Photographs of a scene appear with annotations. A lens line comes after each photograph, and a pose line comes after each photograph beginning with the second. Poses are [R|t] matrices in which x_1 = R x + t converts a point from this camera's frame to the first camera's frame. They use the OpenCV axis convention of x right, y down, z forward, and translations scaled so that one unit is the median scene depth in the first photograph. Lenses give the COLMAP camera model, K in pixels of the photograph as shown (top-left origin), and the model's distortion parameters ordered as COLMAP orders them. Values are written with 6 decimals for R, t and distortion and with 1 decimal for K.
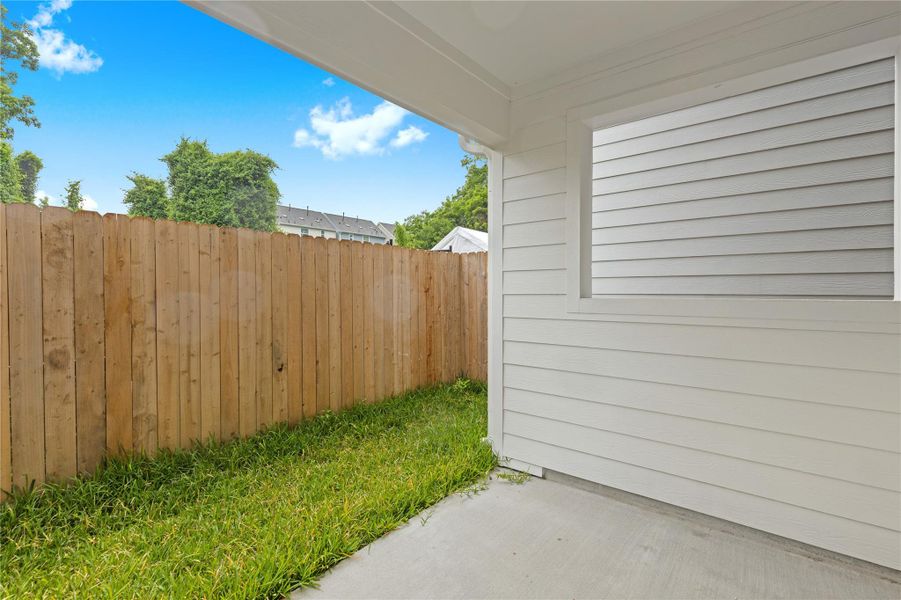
lens RADIAL K [[406.3, 0, 453.0], [0, 406.3, 305.5], [0, 0, 1]] dist [-0.001516, -0.000224]
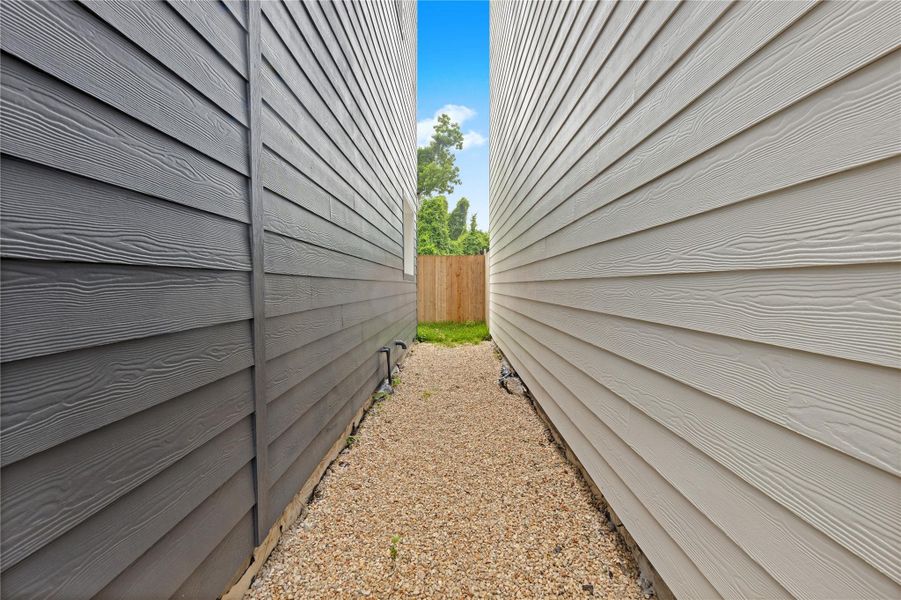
lens RADIAL K [[406.3, 0, 453.0], [0, 406.3, 305.5], [0, 0, 1]] dist [-0.001516, -0.000224]
pose [[0.624034, 0.040556, -0.780344, 0.269839], [-0.031674, 0.999144, 0.026598, 0.010726], [0.780755, 0.008118, 0.624785, -0.052707]]
